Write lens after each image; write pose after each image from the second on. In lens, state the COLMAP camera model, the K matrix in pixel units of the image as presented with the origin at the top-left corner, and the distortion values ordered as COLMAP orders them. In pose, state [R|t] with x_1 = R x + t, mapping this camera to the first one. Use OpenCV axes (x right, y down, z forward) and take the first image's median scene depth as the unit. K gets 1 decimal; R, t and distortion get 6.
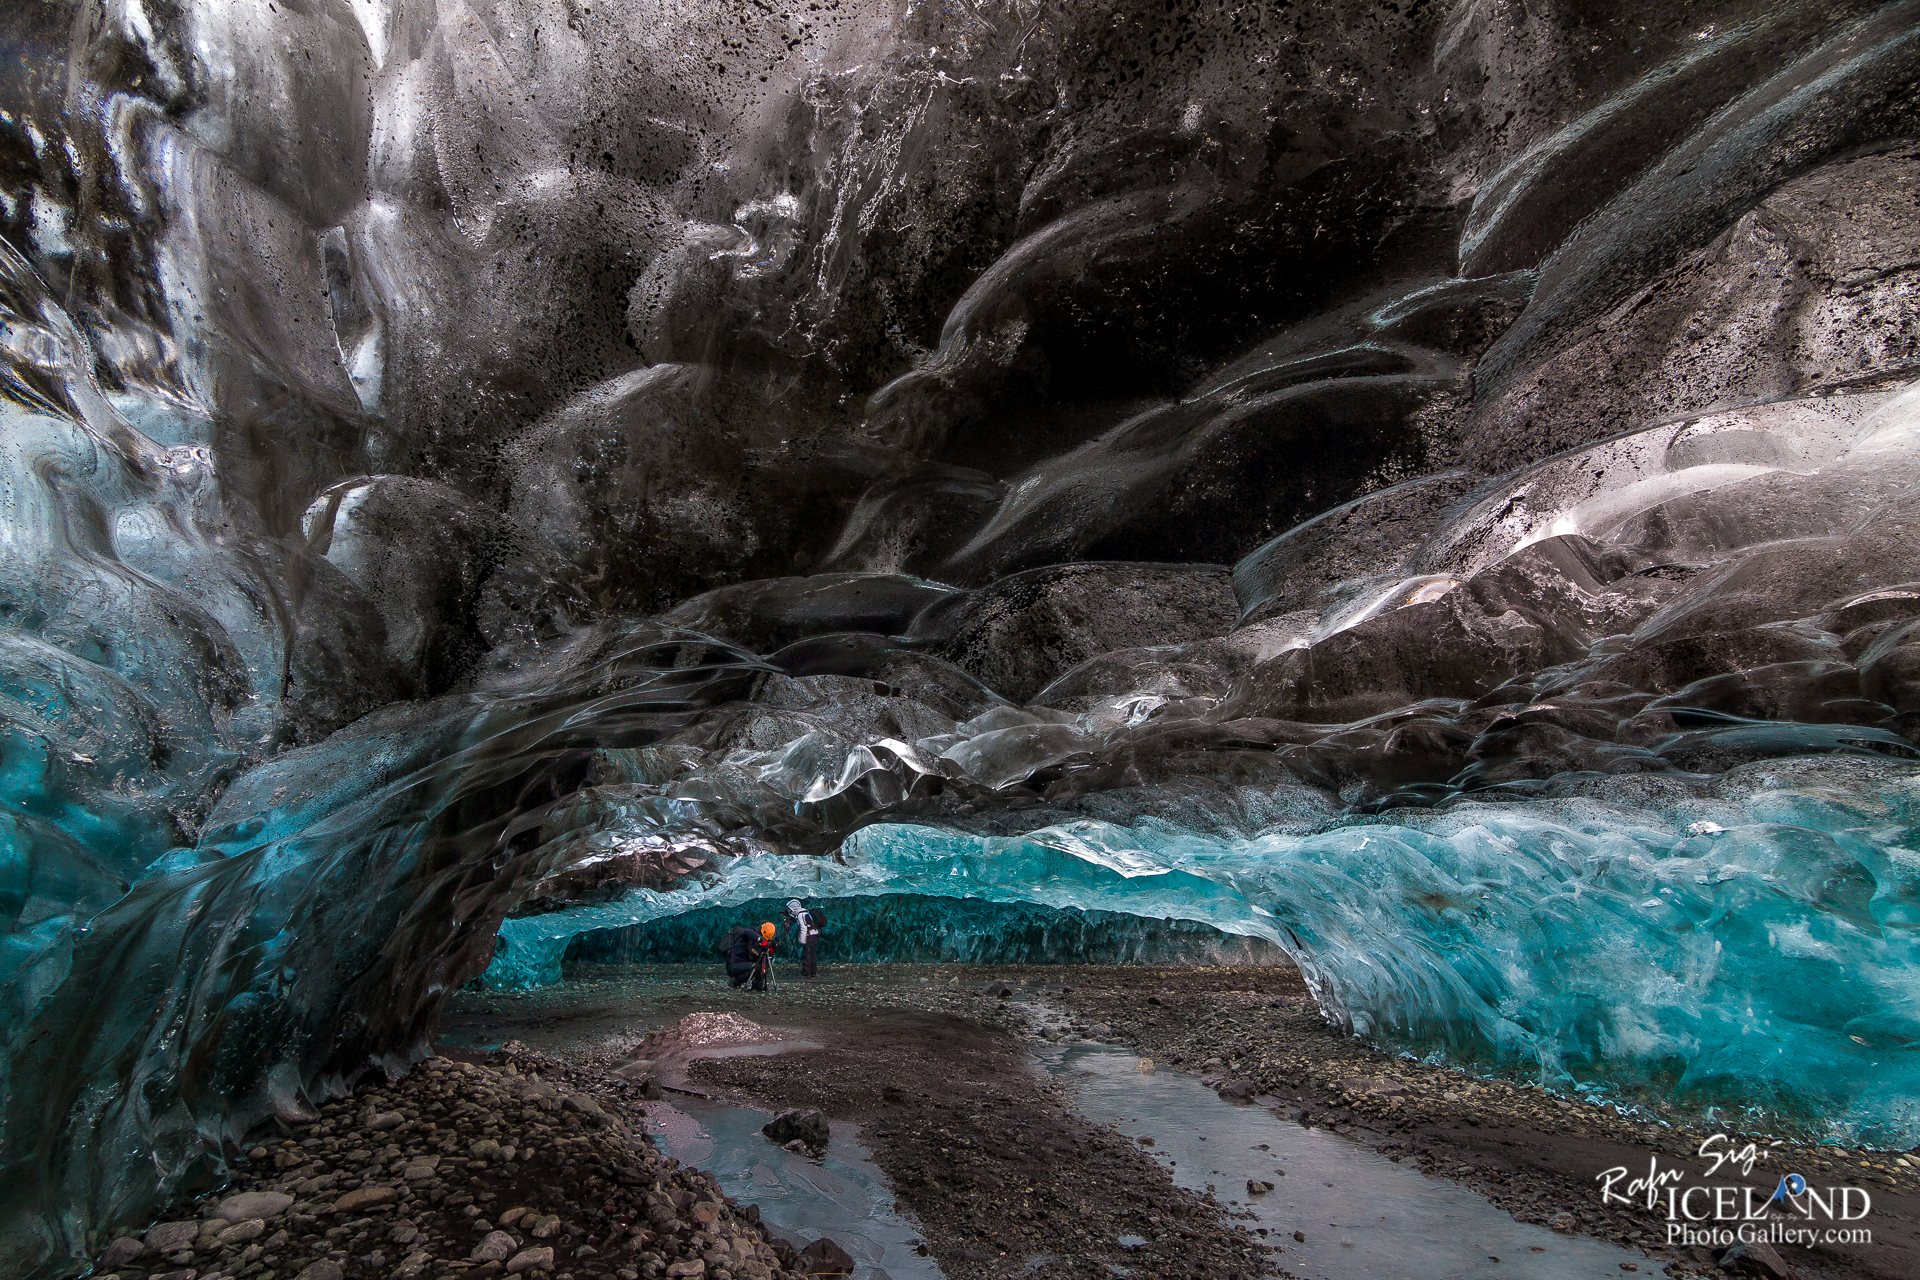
lens RADIAL K [[972.5, 0, 955.8], [0, 972.5, 649.4], [0, 0, 1]] dist [-0.004173, 0.005636]
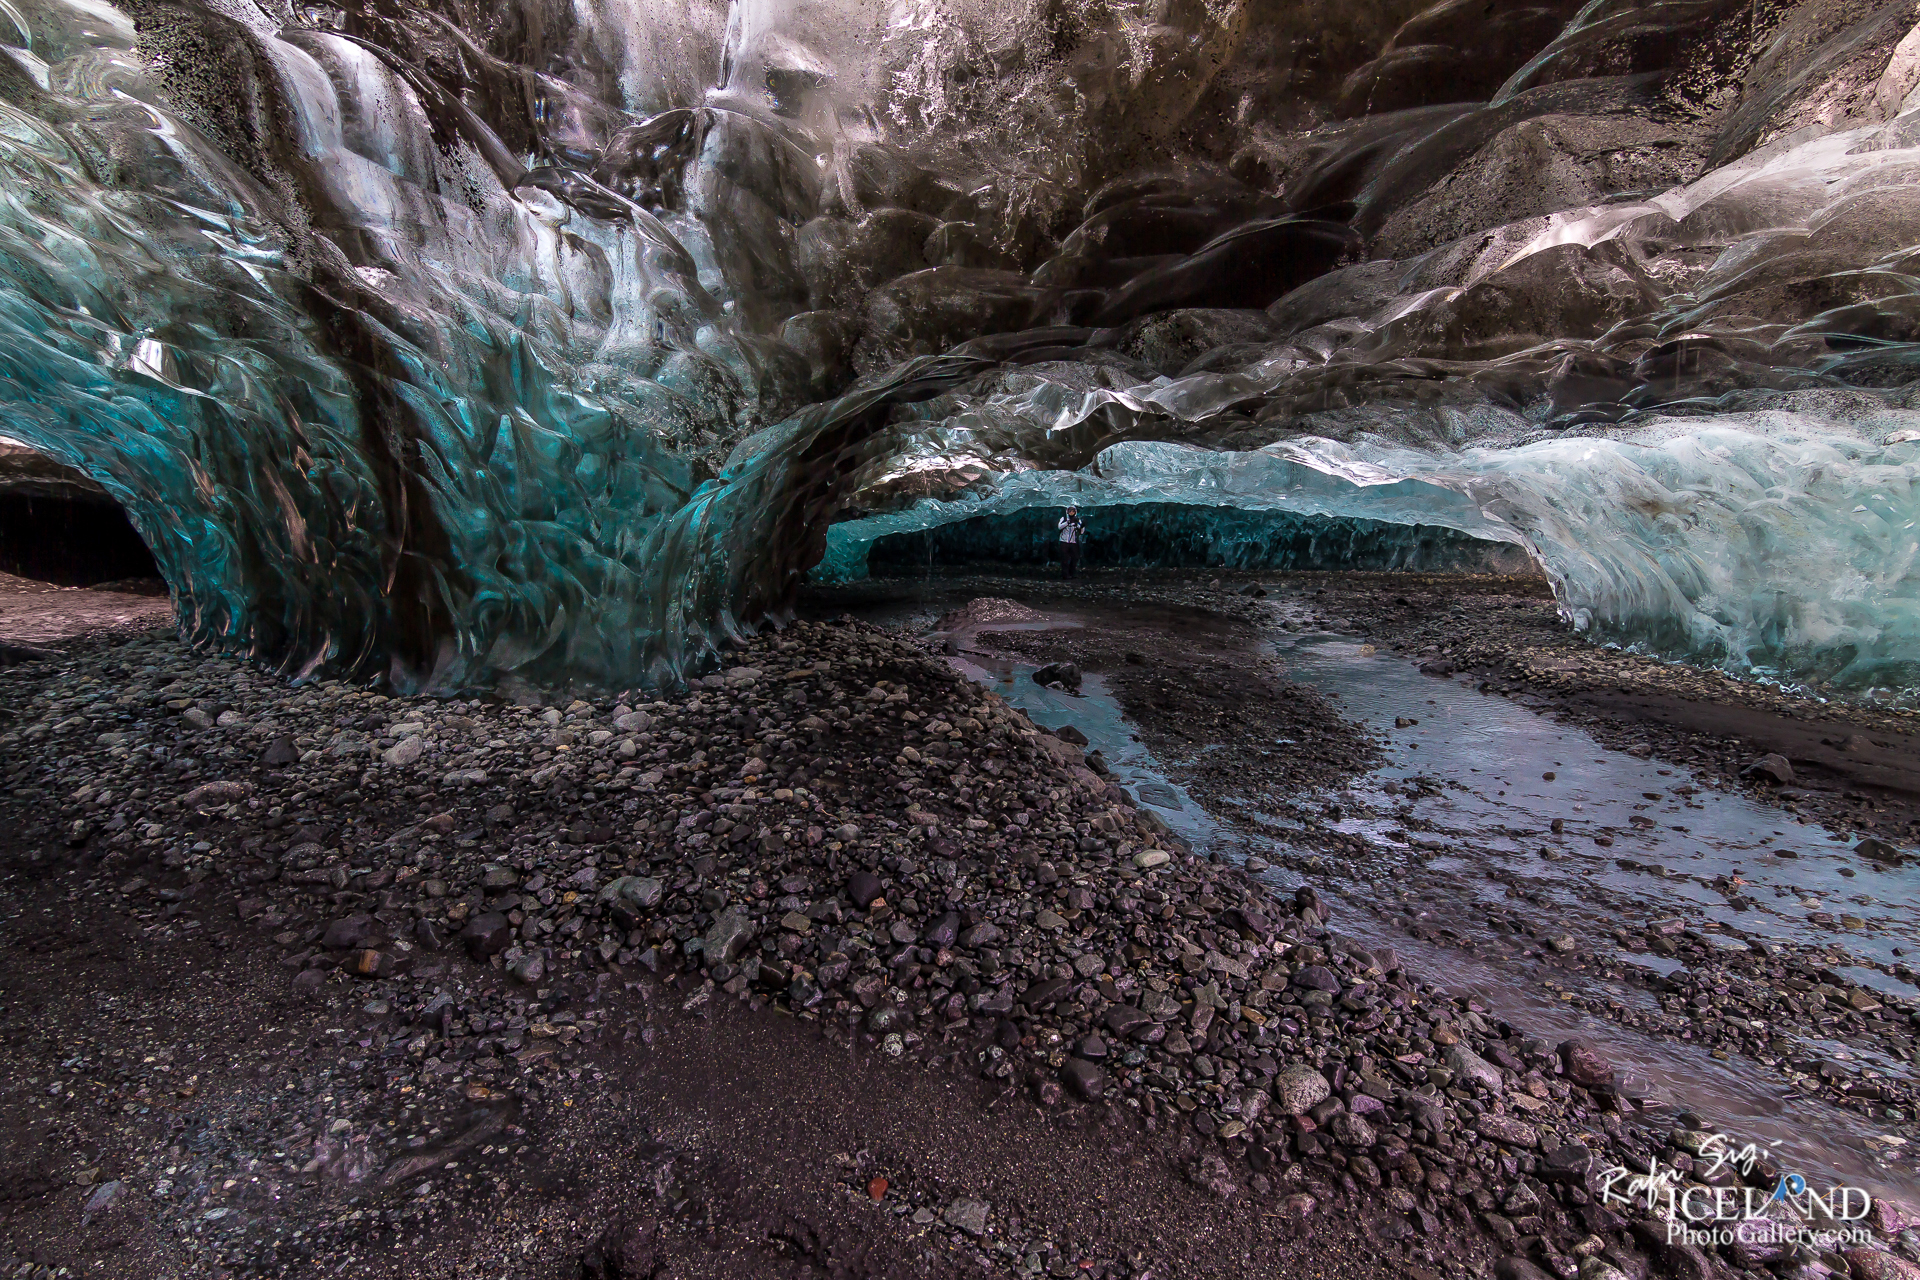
lens RADIAL K [[1000.0, 0, 955.2], [0, 1000.0, 650.0], [0, 0, 1]] dist [-0.003715, 0.004904]
pose [[0.962791, 0.035317, -0.267931, 0.060130], [0.069734, 0.925383, 0.372563, -0.053276], [0.261096, -0.377384, 0.888487, -0.215253]]
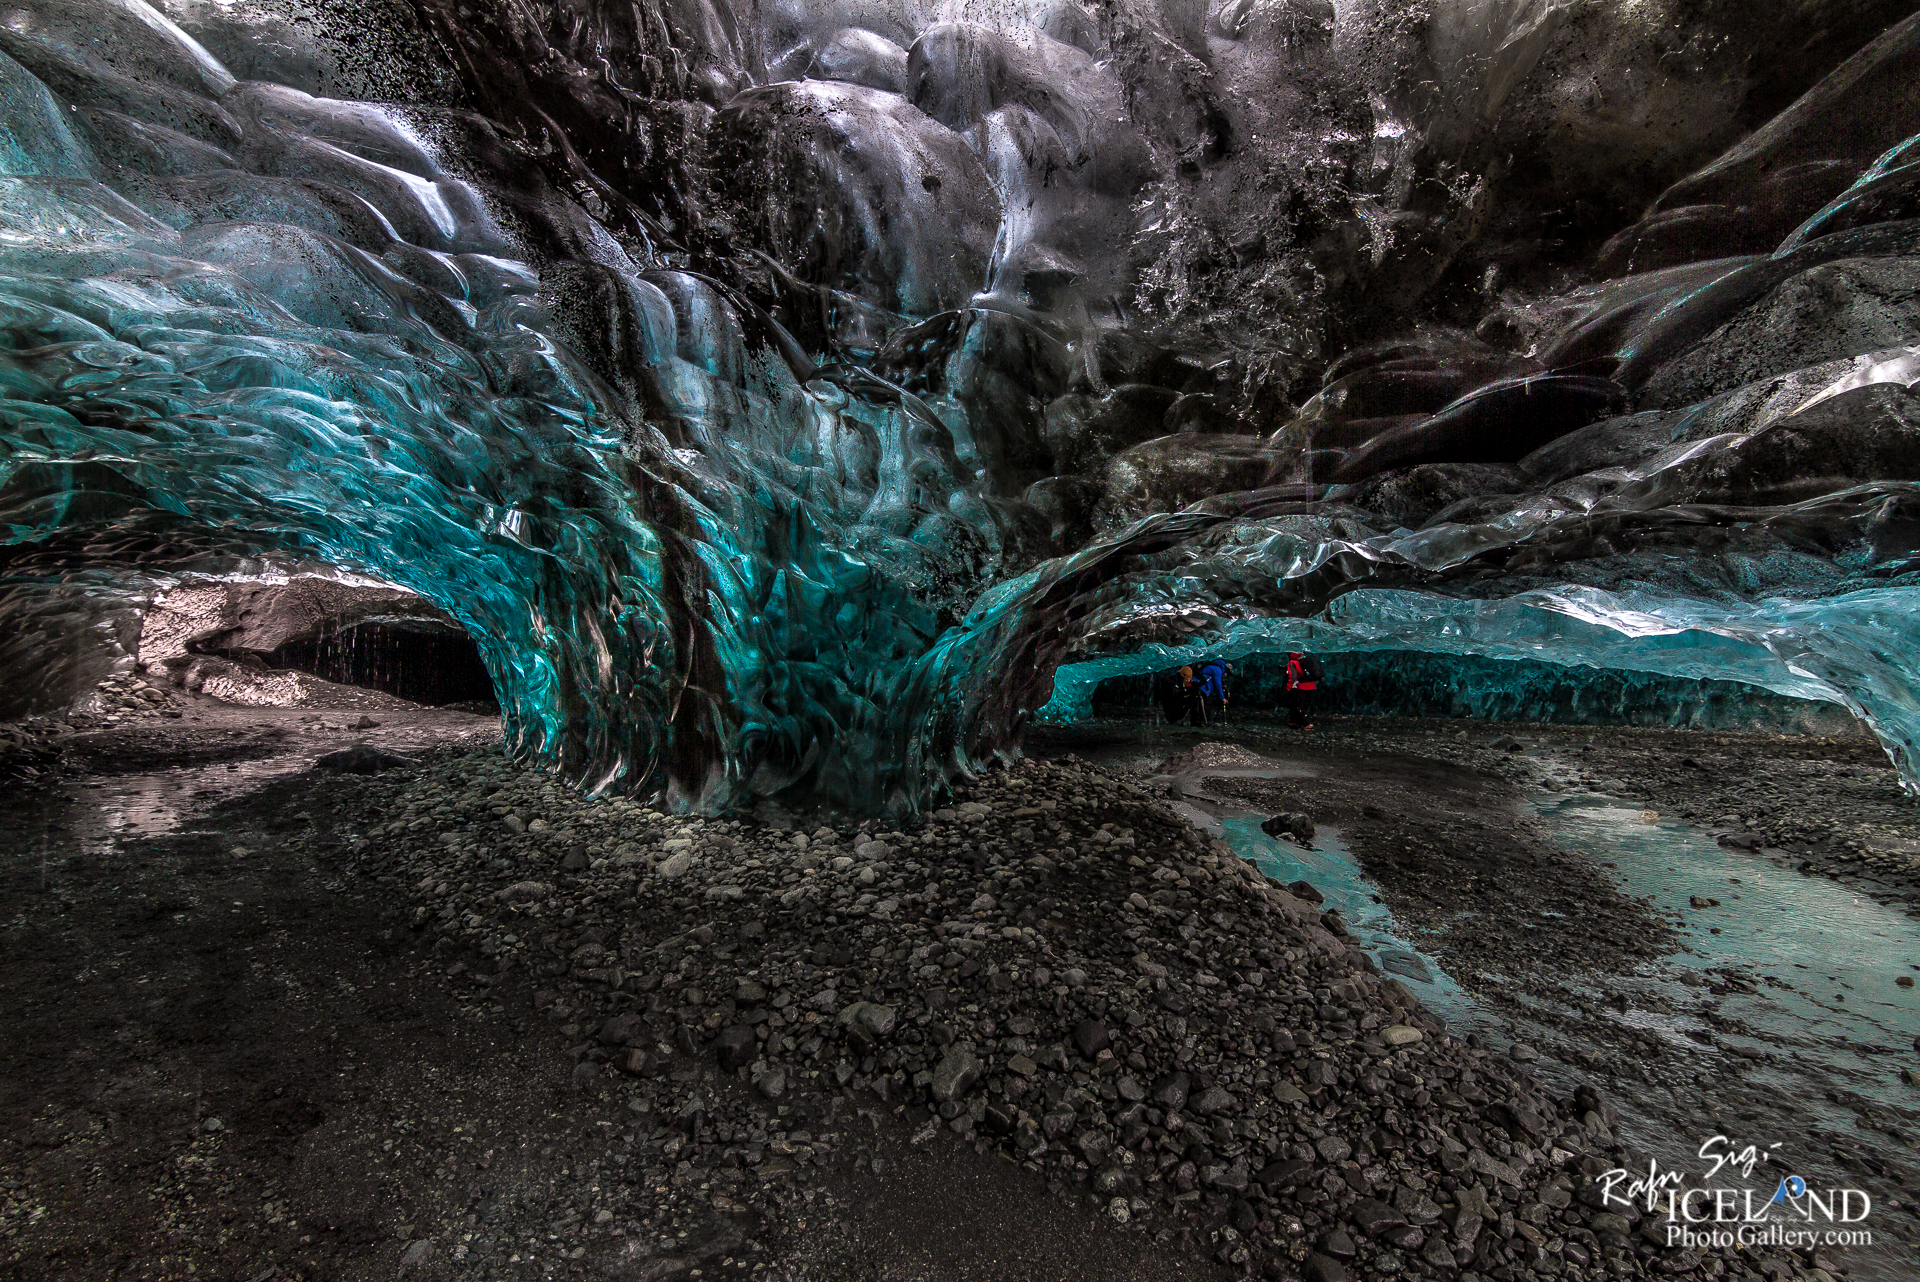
lens RADIAL K [[972.5, 0, 955.8], [0, 972.5, 650.4], [0, 0, 1]] dist [-0.004173, 0.005636]
pose [[0.877779, 0.011188, -0.478936, 0.057612], [0.107448, 0.969660, 0.219578, -0.057930], [0.466861, -0.244201, 0.849945, -0.220801]]
